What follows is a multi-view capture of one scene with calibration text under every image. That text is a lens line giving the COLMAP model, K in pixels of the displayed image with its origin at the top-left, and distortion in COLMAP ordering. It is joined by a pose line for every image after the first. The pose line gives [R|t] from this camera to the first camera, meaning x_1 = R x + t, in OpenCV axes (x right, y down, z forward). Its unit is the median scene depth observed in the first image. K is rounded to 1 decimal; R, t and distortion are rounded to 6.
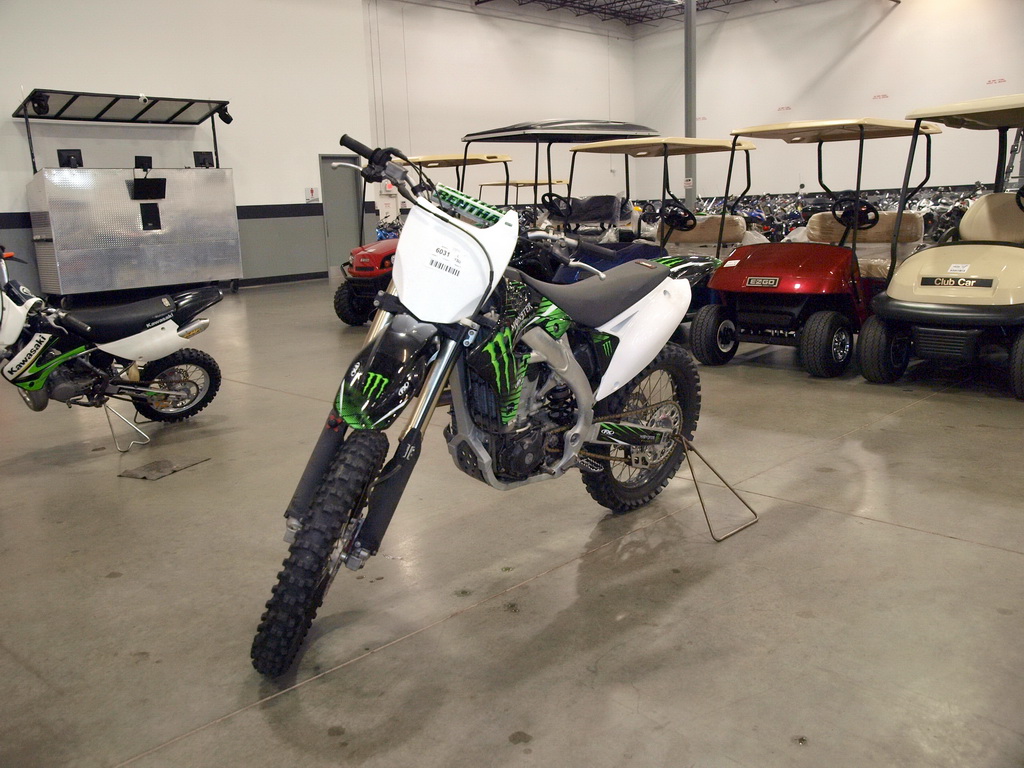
lens RADIAL K [[921.5, 0, 506.0], [0, 921.5, 381.6], [0, 0, 1]] dist [-0.087113, 0.150115]
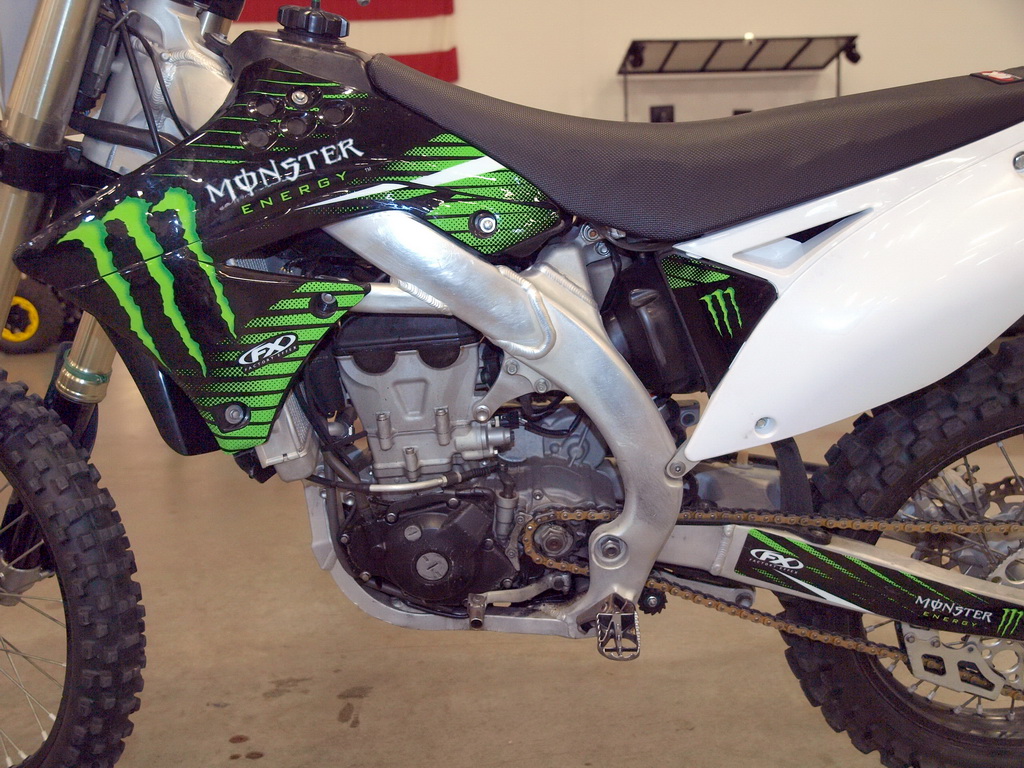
lens RADIAL K [[939.1, 0, 512.0], [0, 939.1, 384.0], [0, 0, 1]] dist [-0.013206, 0.017826]
pose [[0.674289, 0.126175, -0.727609, 0.243891], [-0.137631, 0.989504, 0.044045, -0.011097], [0.725529, 0.070443, 0.684577, 0.557911]]
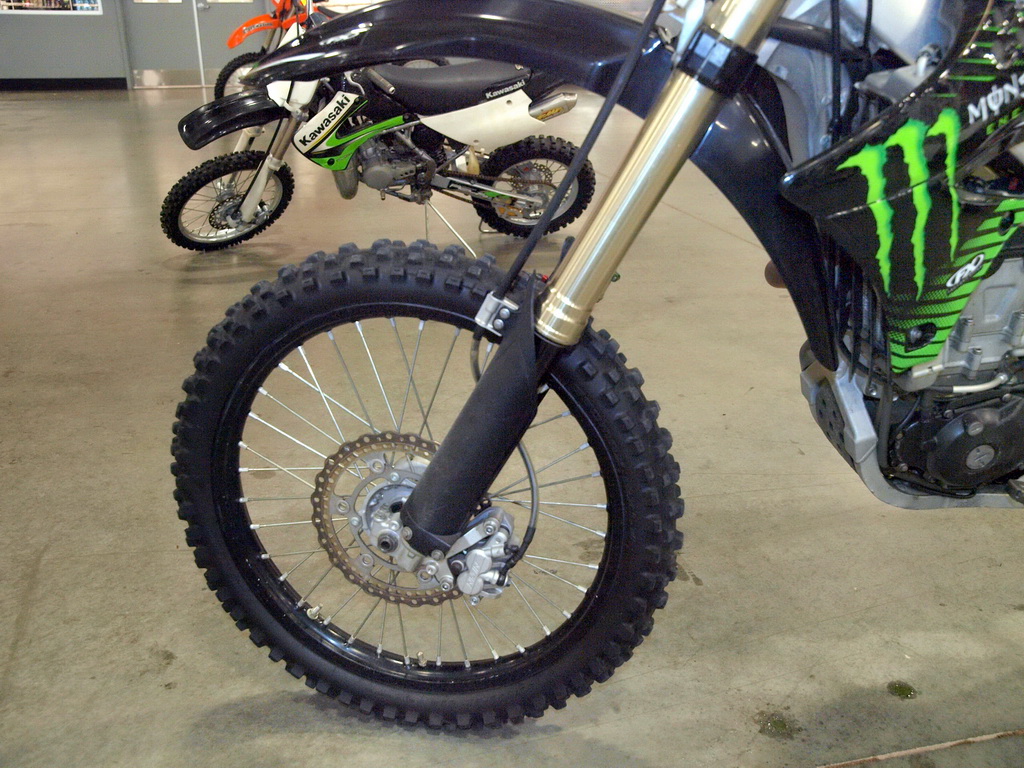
lens RADIAL K [[936.0, 0, 446.7], [0, 936.0, 384.0], [0, 0, 1]] dist [-0.015404, -0.013741]
pose [[0.781848, 0.241896, -0.574630, 0.051986], [-0.126746, 0.964088, 0.233389, -0.011222], [0.610450, -0.109643, 0.784429, 0.395568]]
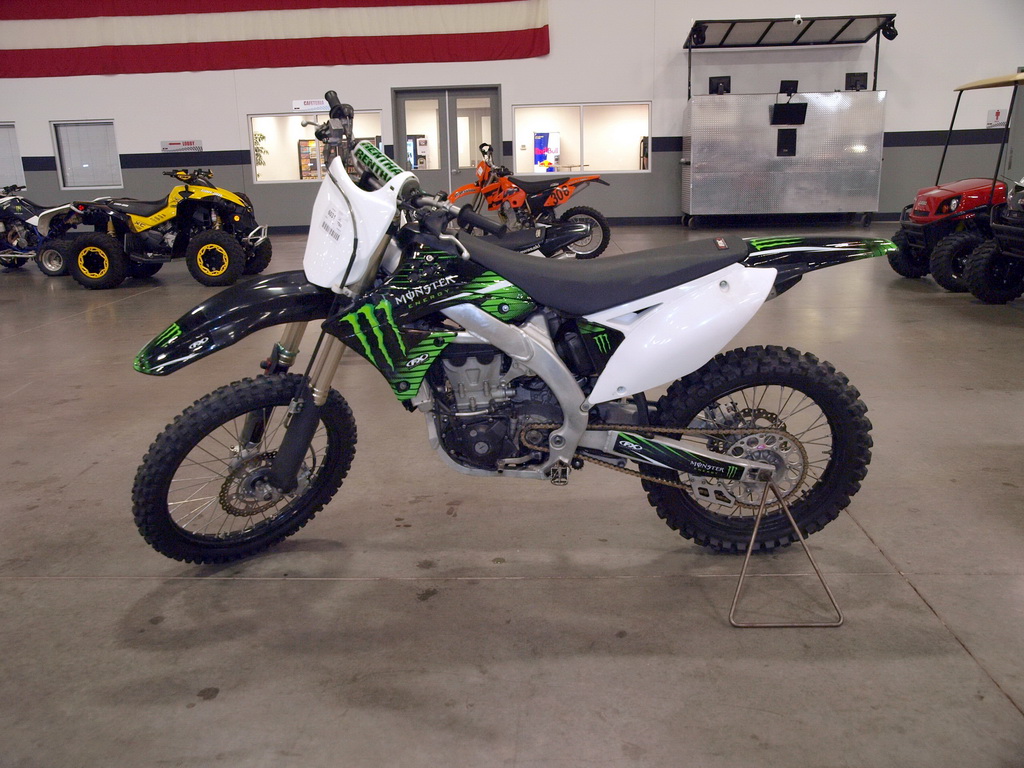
lens RADIAL K [[921.5, 0, 506.0], [0, 921.5, 381.6], [0, 0, 1]] dist [-0.087113, 0.150115]
pose [[0.658357, 0.201623, -0.725199, 0.509399], [-0.137606, 0.979459, 0.147391, -0.086818], [0.740021, 0.002756, 0.672578, 0.306250]]
